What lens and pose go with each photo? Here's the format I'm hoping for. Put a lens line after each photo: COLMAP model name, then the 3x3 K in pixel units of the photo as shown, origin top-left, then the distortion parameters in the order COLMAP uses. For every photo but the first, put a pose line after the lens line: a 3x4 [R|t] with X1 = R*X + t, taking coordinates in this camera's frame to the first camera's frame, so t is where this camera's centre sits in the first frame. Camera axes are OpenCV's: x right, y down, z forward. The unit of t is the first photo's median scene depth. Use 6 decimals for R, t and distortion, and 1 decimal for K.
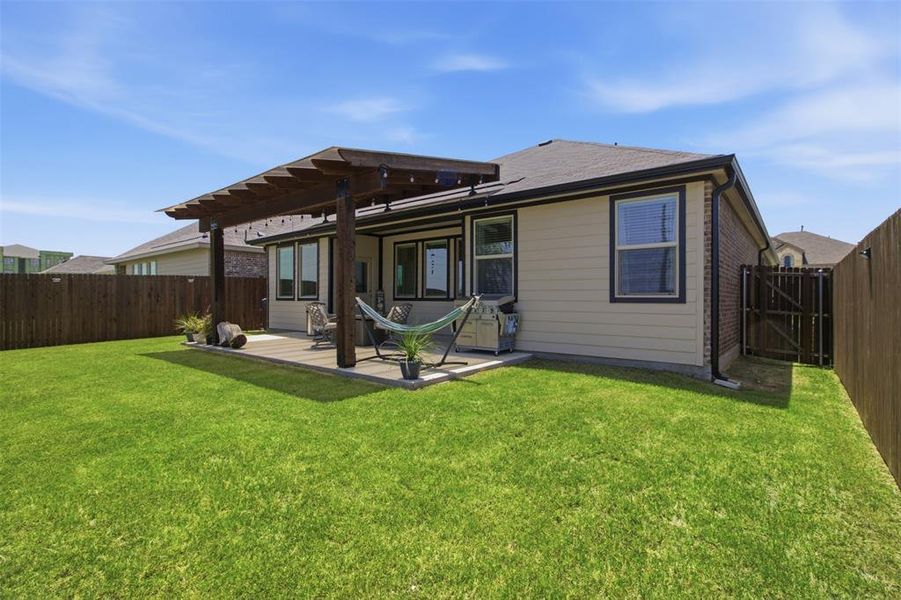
lens RADIAL K [[428.9, 0, 450.5], [0, 428.9, 300.0], [0, 0, 1]] dist [-0.002032, 0.013358]
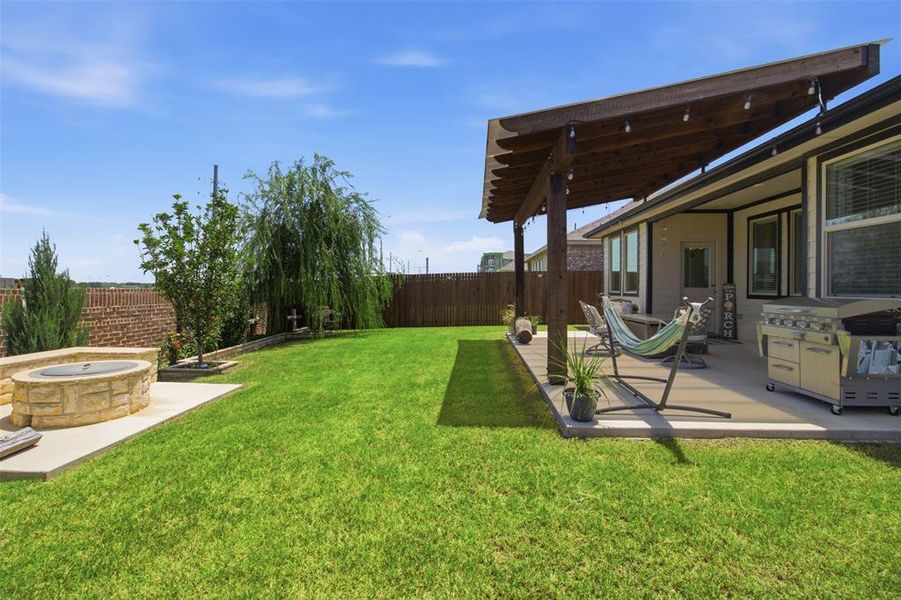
lens RADIAL K [[417.1, 0, 454.2], [0, 417.1, 292.5], [0, 0, 1]] dist [-0.000550, 0.000748]
pose [[0.591473, 0.012575, -0.806227, 0.211080], [-0.007336, 0.999921, 0.010214, -0.017266], [0.806292, -0.000127, 0.591518, 0.282574]]
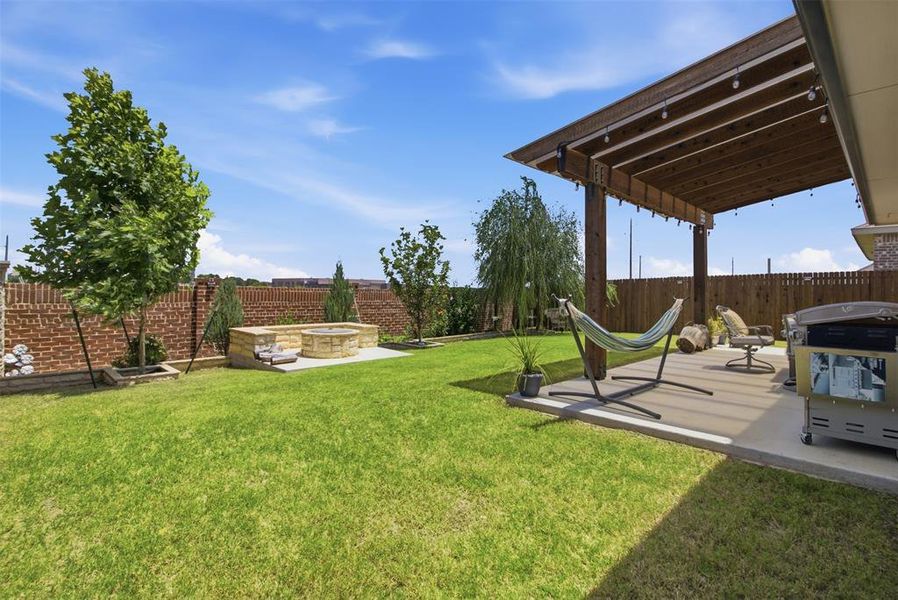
lens RADIAL K [[441.3, 0, 453.3], [0, 441.3, 284.6], [0, 0, 1]] dist [-0.001936, -0.000347]
pose [[-0.099374, -0.013653, -0.994957, 0.510939], [-0.019224, 0.999746, -0.011799, -0.013474], [0.994864, 0.017955, -0.099611, 0.605758]]
